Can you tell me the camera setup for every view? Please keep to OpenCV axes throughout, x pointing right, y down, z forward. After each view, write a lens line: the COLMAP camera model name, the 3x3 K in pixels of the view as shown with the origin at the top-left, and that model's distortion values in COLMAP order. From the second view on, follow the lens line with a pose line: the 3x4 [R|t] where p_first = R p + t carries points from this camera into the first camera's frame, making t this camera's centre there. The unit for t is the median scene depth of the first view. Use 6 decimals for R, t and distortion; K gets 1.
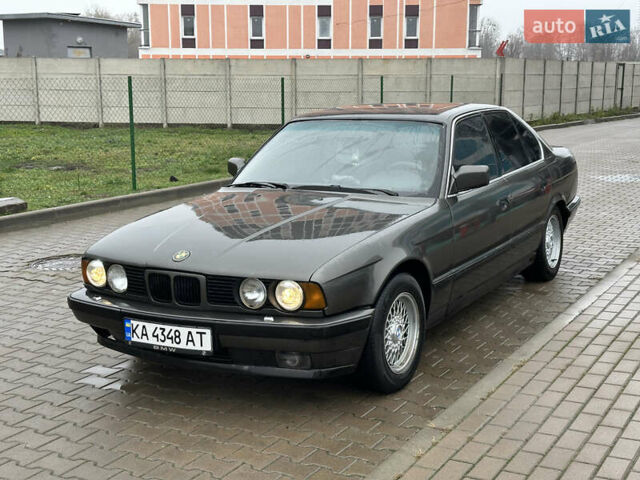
lens RADIAL K [[901.8, 0, 286.2], [0, 901.8, 243.8], [0, 0, 1]] dist [0.137543, 0.000000]
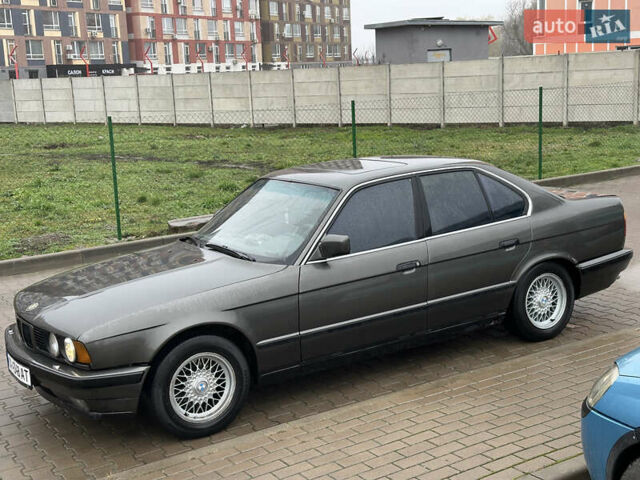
lens RADIAL K [[901.8, 0, 321.5], [0, 901.8, 242.0], [0, 0, 1]] dist [0.137543, 0.000000]
pose [[0.870808, 0.053962, -0.488653, 0.845759], [-0.039825, 0.998434, 0.039285, -0.141720], [0.490008, -0.014749, 0.871593, 0.090349]]
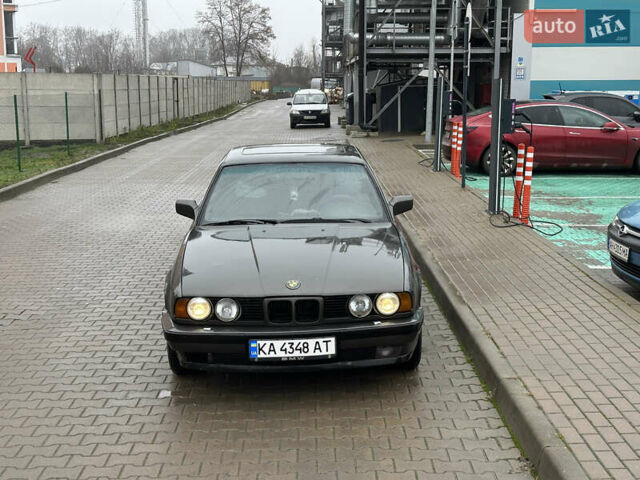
lens RADIAL K [[901.8, 0, 321.7], [0, 901.8, 241.2], [0, 0, 1]] dist [0.137543, 0.000000]
pose [[0.861015, -0.091526, 0.500275, -0.711897], [0.096789, 0.995184, 0.015488, -0.063301], [-0.499284, 0.035086, 0.865728, -0.122537]]
